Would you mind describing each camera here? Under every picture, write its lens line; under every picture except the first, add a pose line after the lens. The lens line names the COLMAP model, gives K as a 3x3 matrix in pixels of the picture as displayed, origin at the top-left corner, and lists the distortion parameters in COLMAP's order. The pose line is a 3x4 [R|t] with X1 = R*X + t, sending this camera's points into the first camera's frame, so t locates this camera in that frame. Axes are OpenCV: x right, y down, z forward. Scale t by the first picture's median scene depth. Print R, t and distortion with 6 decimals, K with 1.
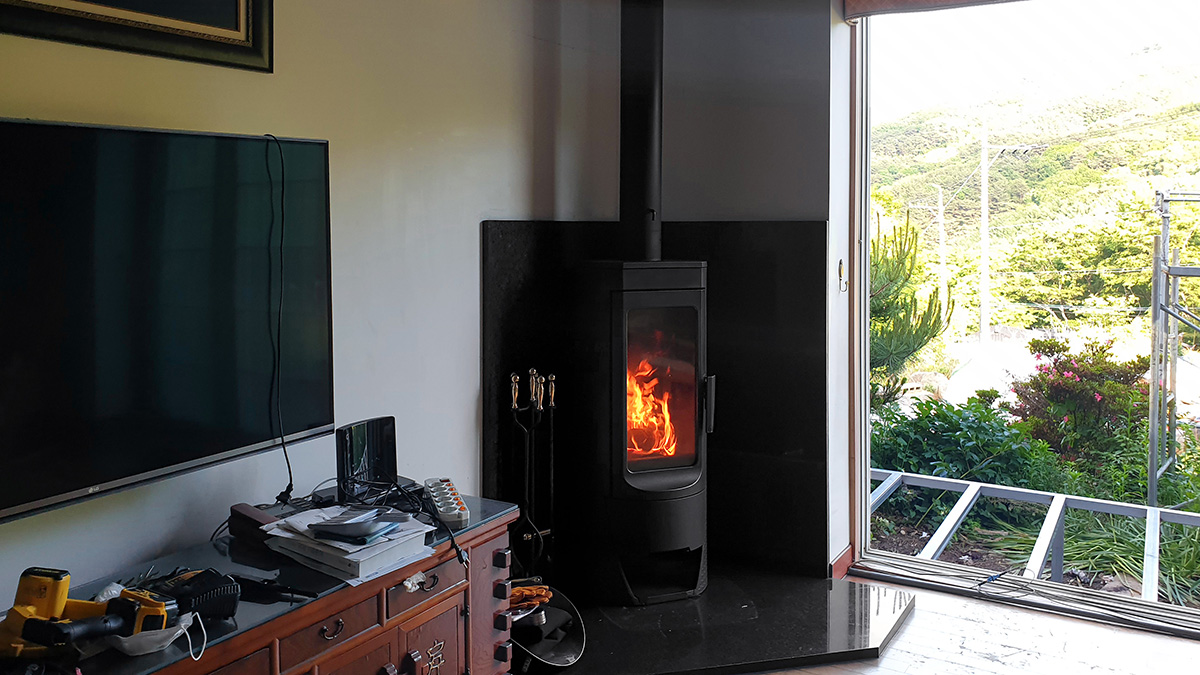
lens RADIAL K [[955.2, 0, 598.4], [0, 955.2, 279.9], [0, 0, 1]] dist [-0.003668, -0.002050]
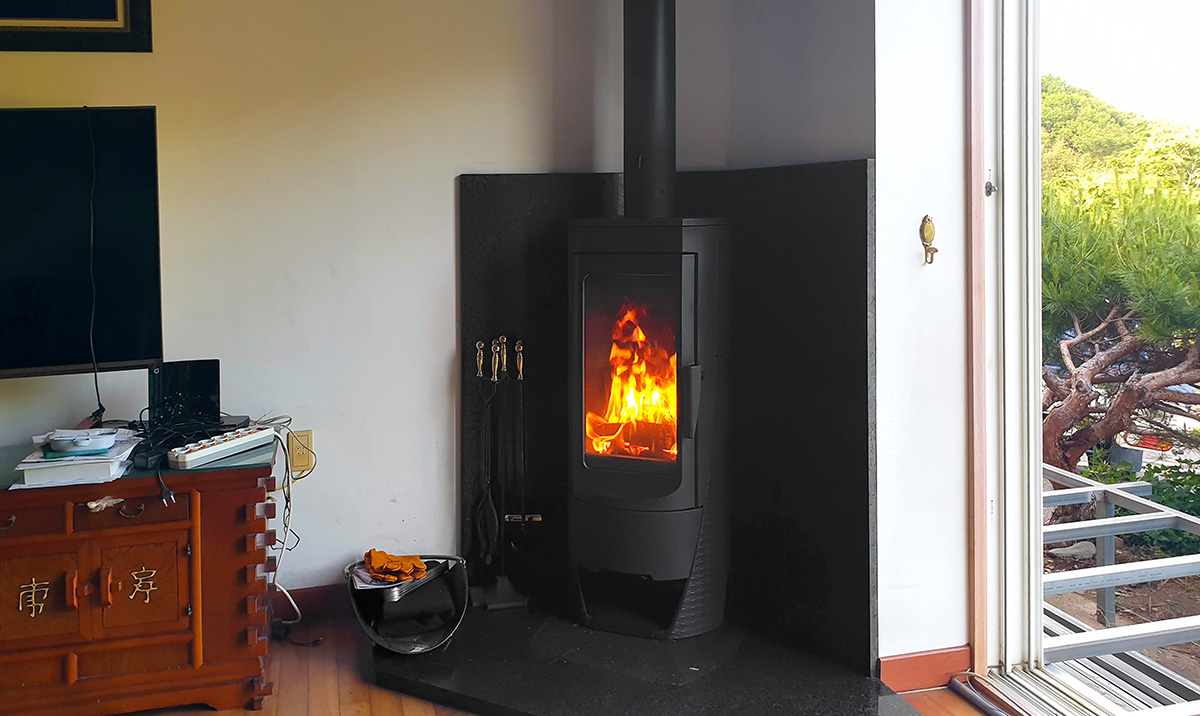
lens RADIAL K [[973.8, 0, 571.0], [0, 973.8, 274.1], [0, 0, 1]] dist [-0.003056, 0.004786]
pose [[0.704370, 0.036143, -0.708912, 0.633688], [-0.020250, 0.999320, 0.030828, 0.003641], [0.709544, -0.007359, 0.704623, 0.388543]]
